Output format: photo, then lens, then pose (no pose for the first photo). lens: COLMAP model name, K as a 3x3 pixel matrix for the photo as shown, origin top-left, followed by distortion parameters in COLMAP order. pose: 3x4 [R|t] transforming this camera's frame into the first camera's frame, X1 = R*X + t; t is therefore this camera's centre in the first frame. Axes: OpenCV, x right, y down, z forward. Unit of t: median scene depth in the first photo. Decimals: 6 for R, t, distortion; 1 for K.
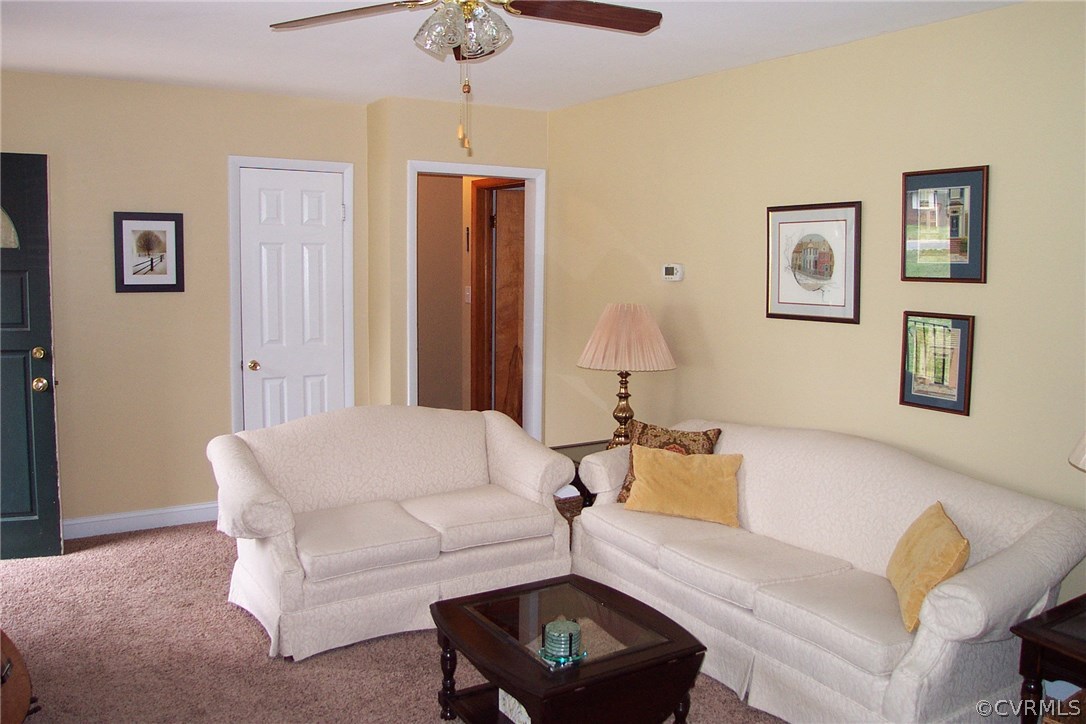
lens RADIAL K [[878.8, 0, 544.9], [0, 878.8, 360.1], [0, 0, 1]] dist [-0.104422, 0.041807]
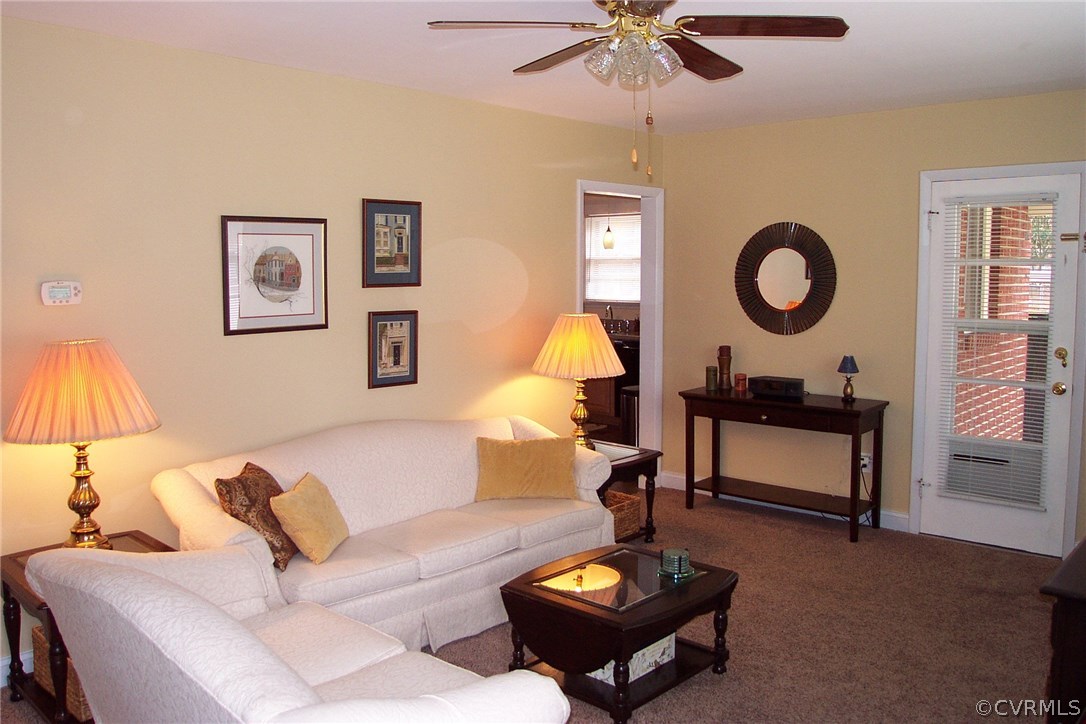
lens RADIAL K [[878.8, 0, 545.6], [0, 878.8, 362.1], [0, 0, 1]] dist [-0.104422, 0.041807]
pose [[-0.228008, -0.110716, 0.967344, -0.840307], [0.108033, 0.984503, 0.138144, -0.130204], [-0.967647, 0.136003, -0.212513, 1.021748]]
